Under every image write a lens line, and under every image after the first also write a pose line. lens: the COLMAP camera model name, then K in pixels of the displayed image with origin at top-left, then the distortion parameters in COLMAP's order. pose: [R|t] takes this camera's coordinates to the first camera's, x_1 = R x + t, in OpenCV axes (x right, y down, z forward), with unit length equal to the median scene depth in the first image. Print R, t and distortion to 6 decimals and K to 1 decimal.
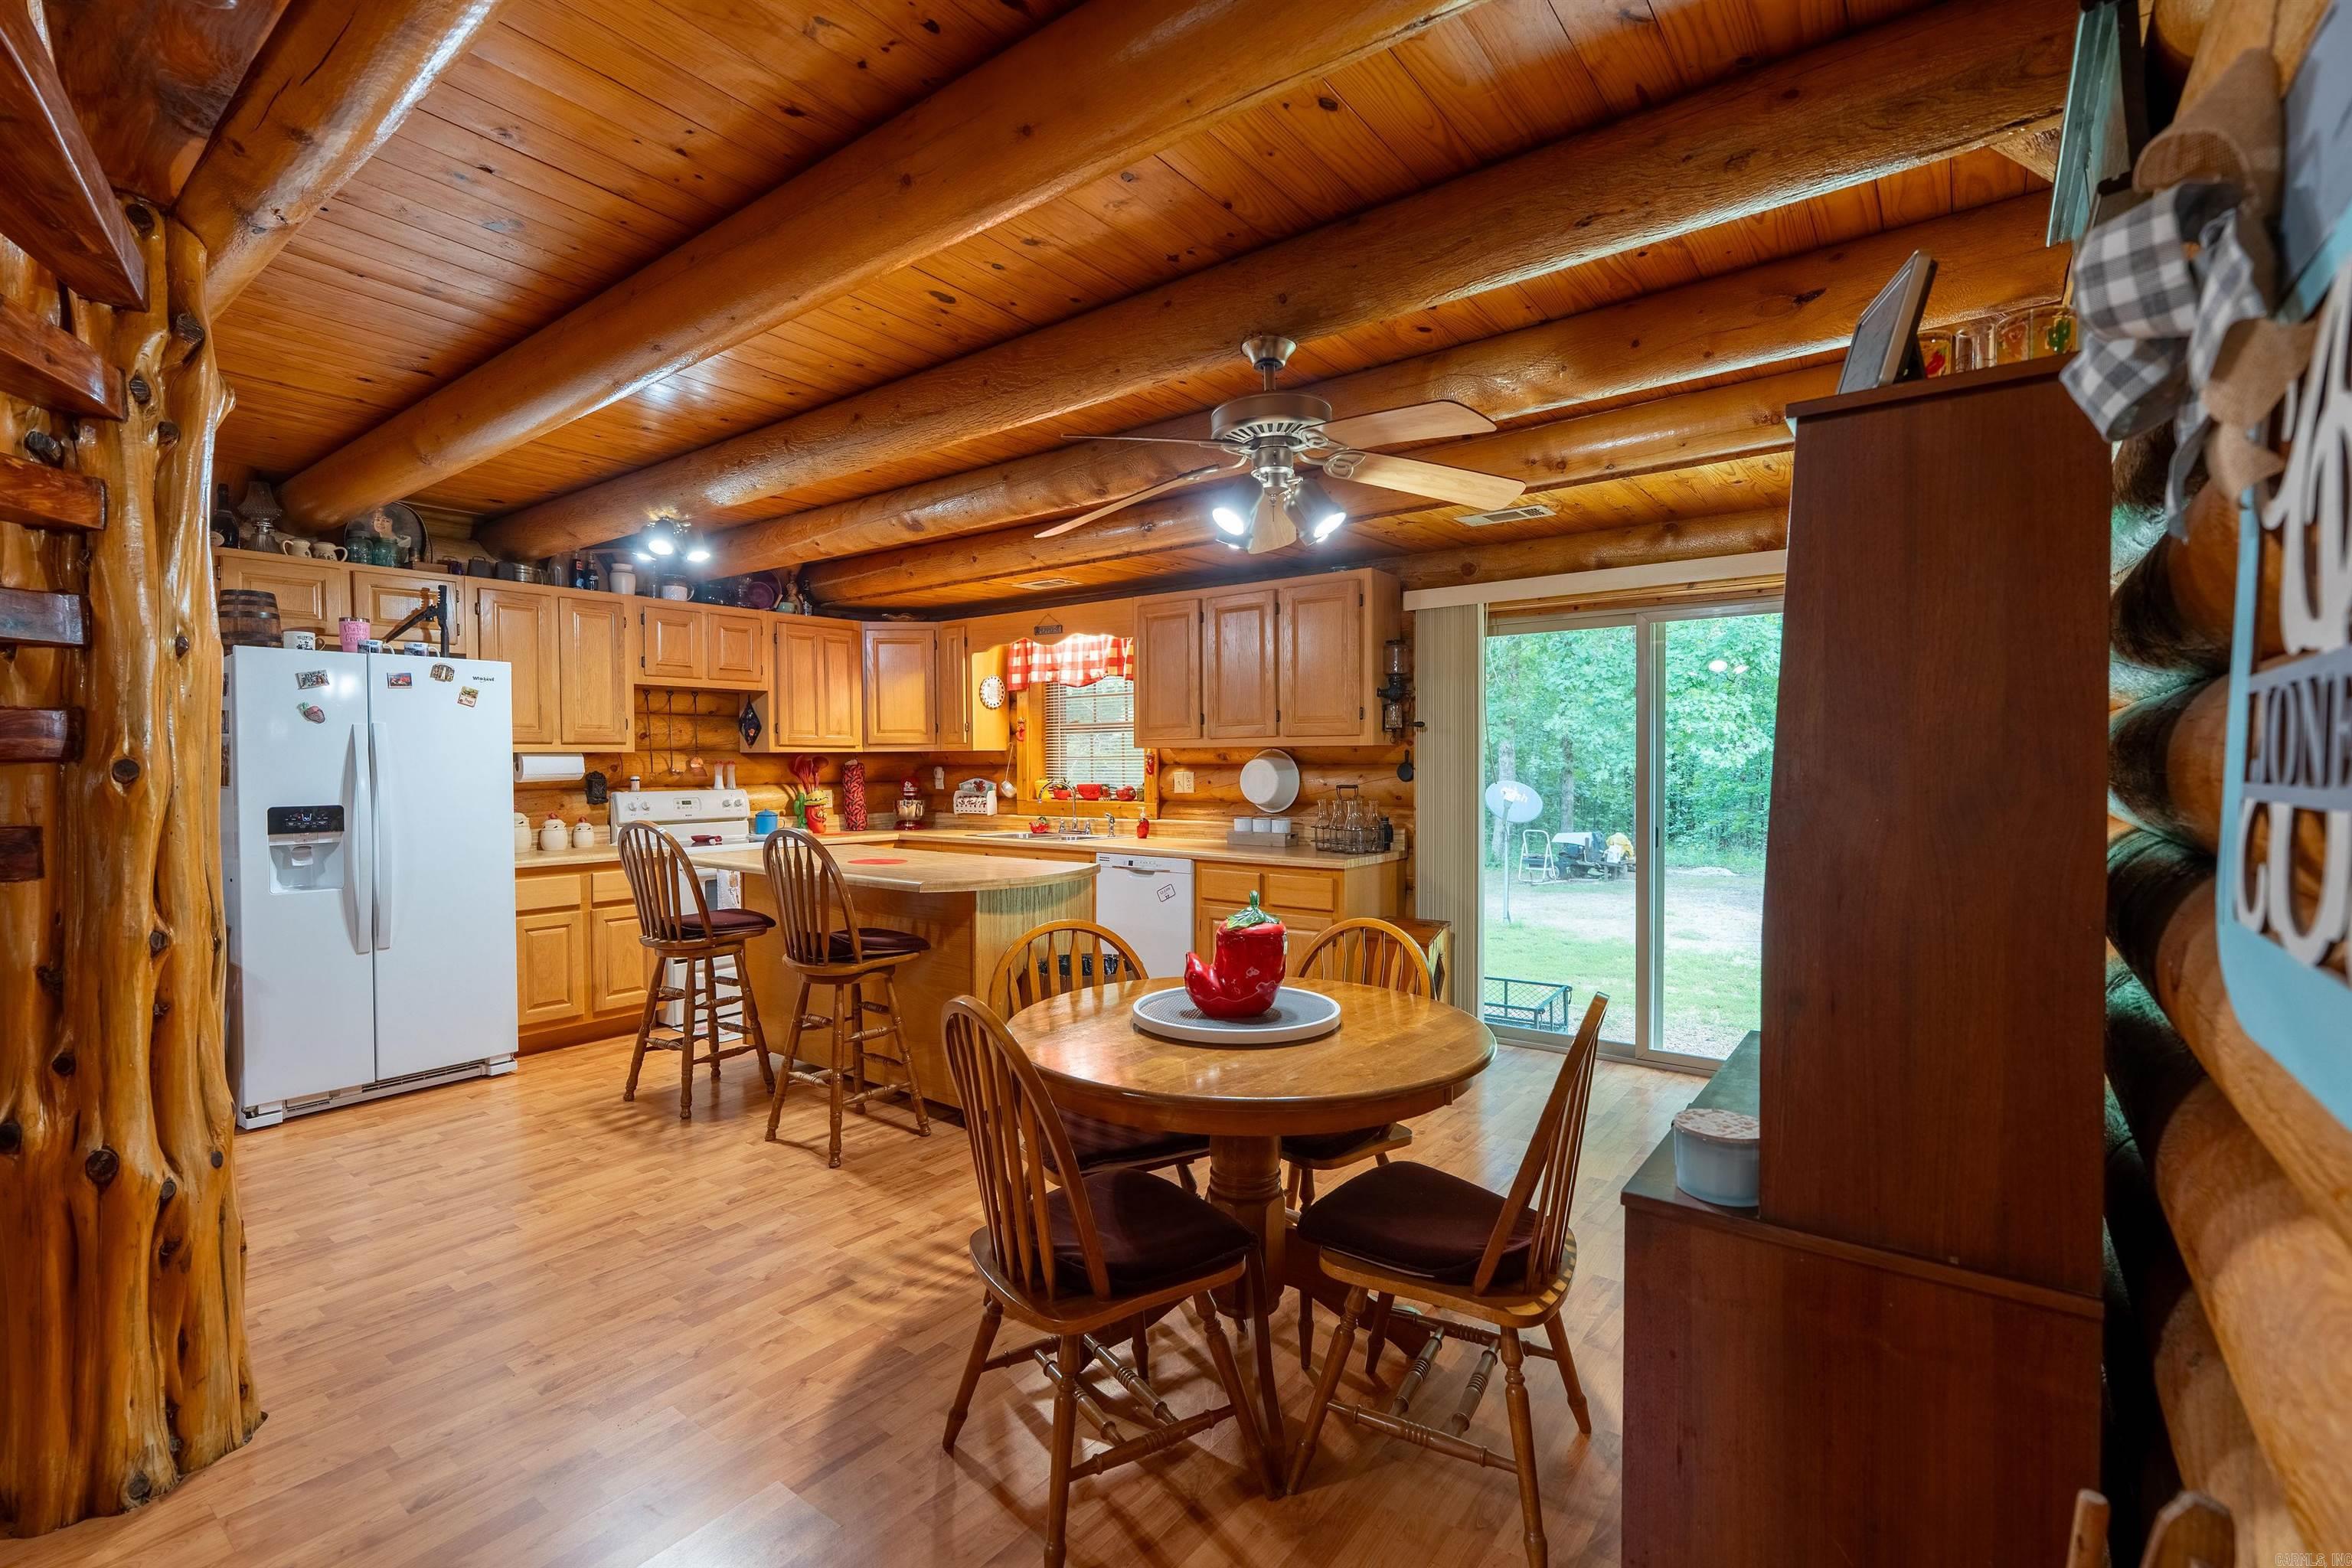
lens RADIAL K [[1051.6, 0, 1174.8], [0, 1051.6, 781.2], [0, 0, 1]] dist [-0.008393, 0.003449]
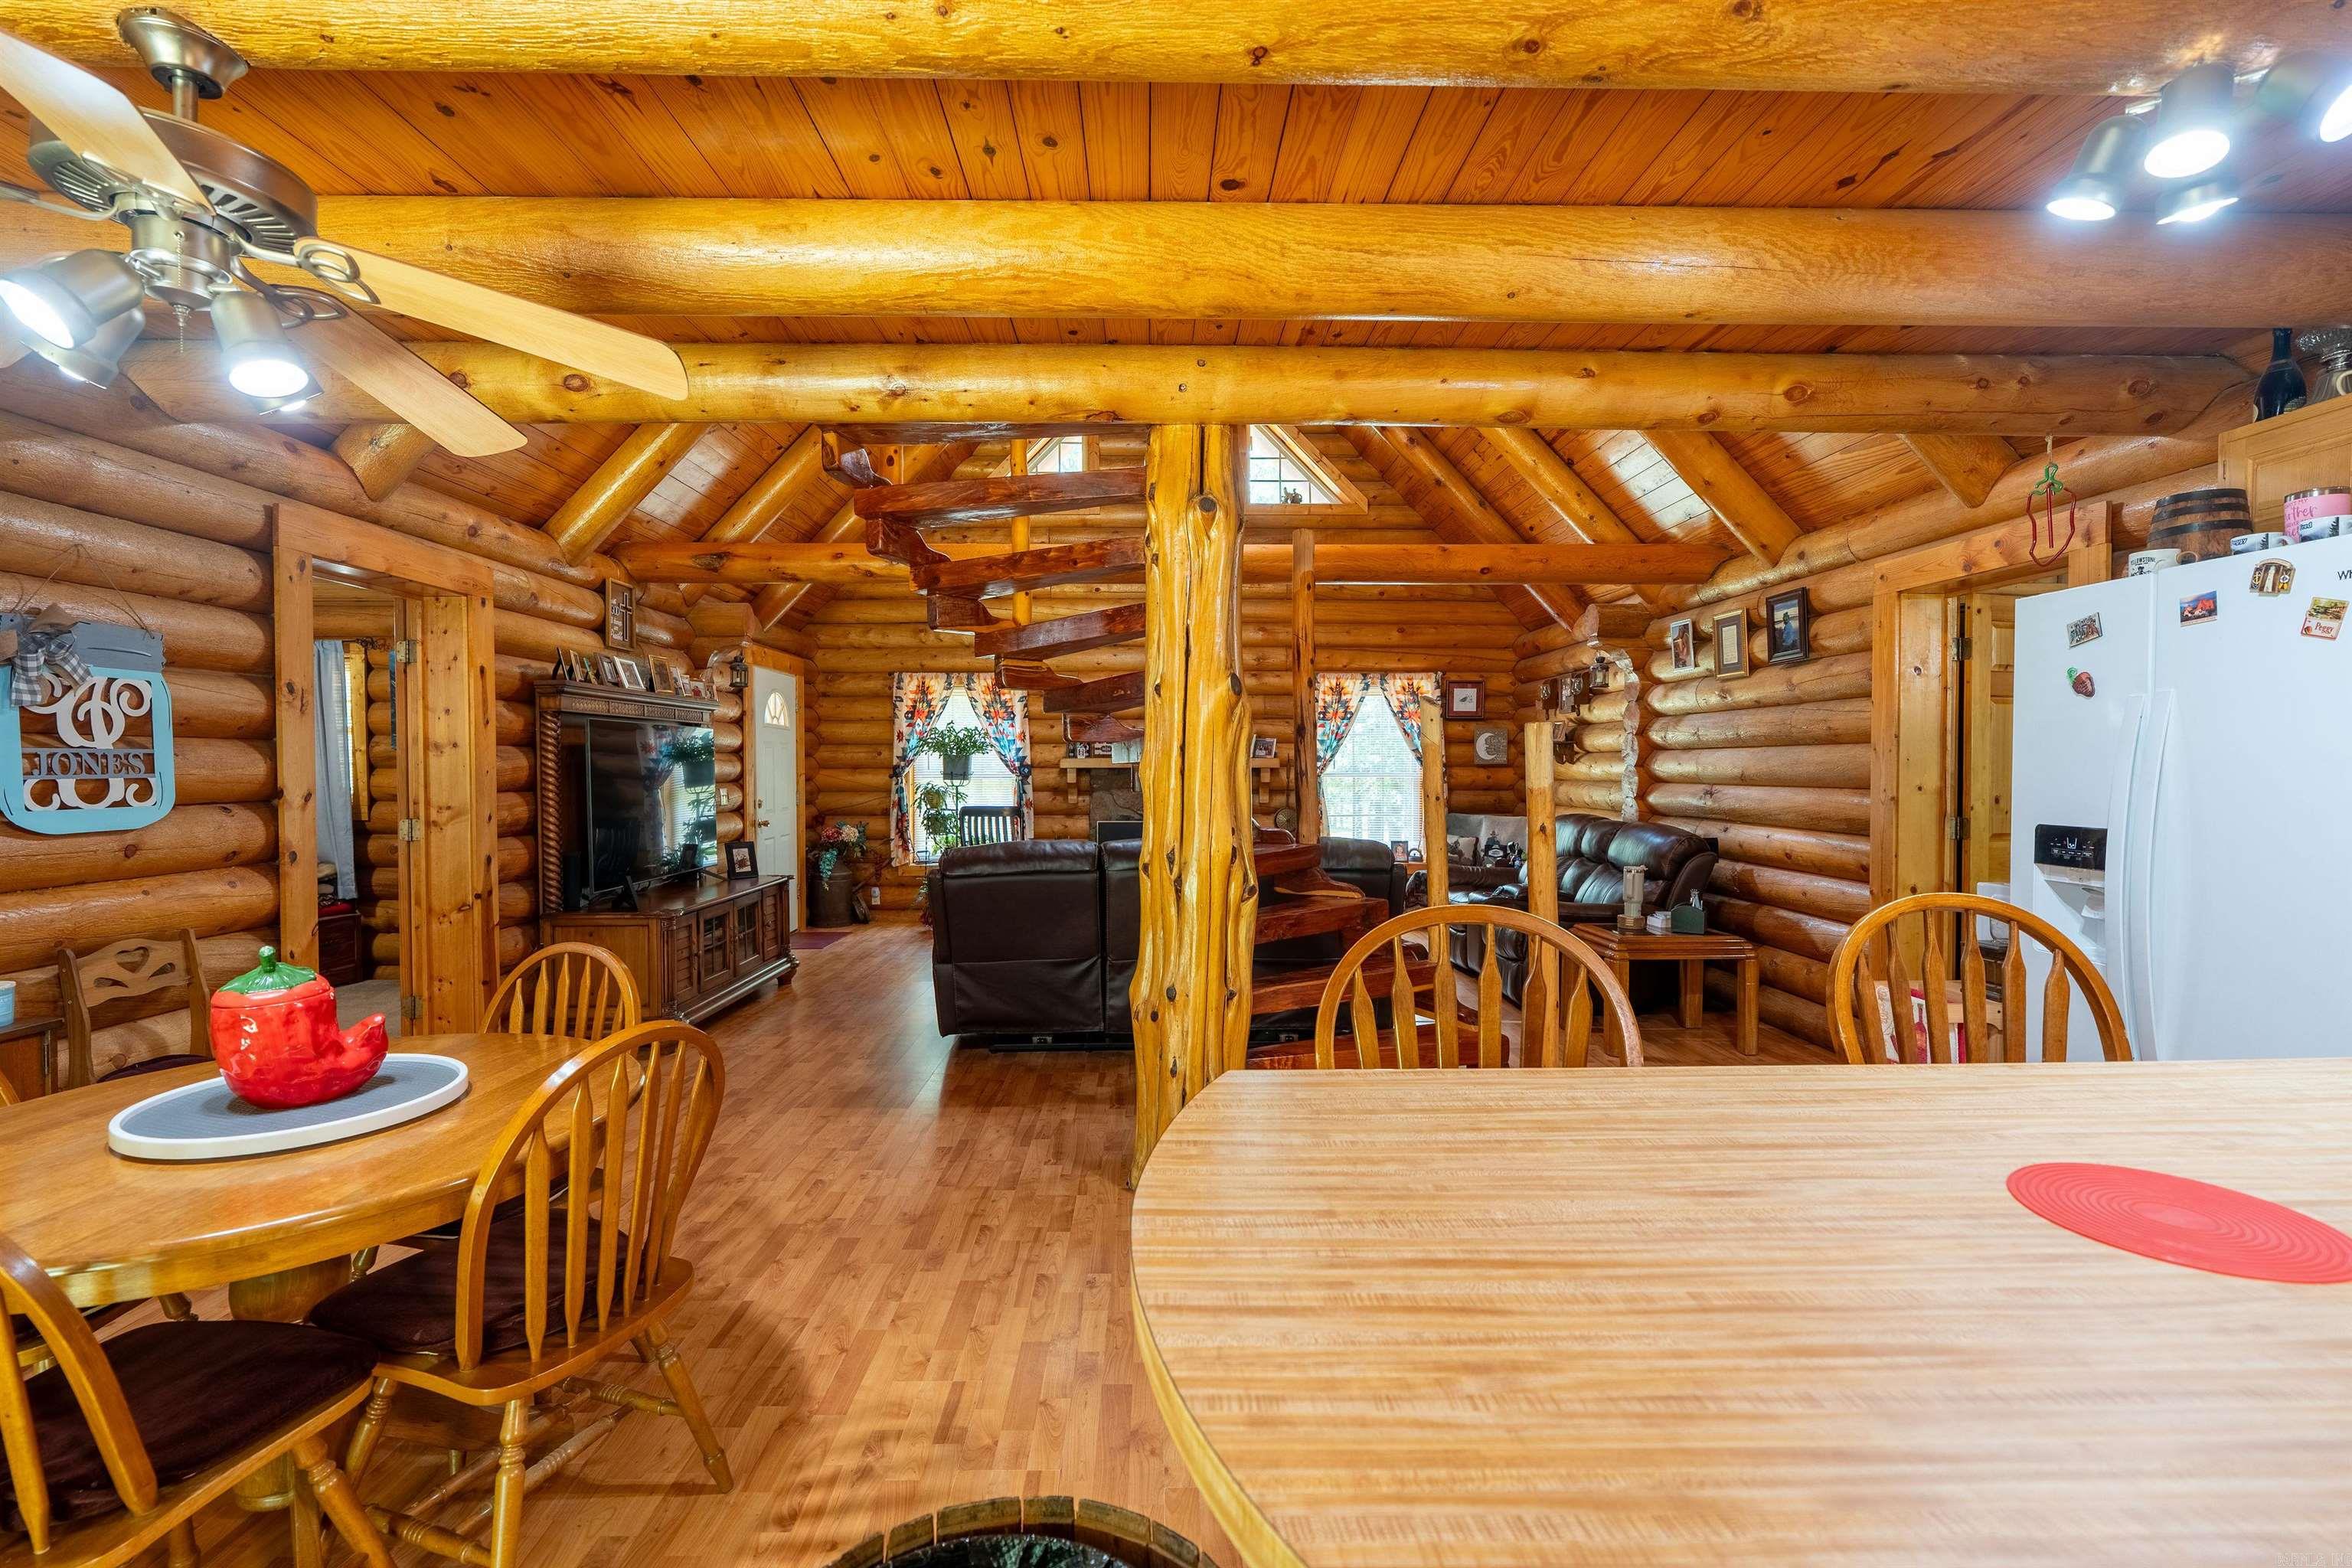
lens RADIAL K [[1051.6, 0, 1173.5], [0, 1051.6, 783.3], [0, 0, 1]] dist [-0.008393, 0.003449]
pose [[-0.784186, 0.017520, -0.620278, 0.014214], [-0.007646, 0.999253, 0.037890, -0.018973], [0.620479, 0.034456, -0.783466, 0.942062]]
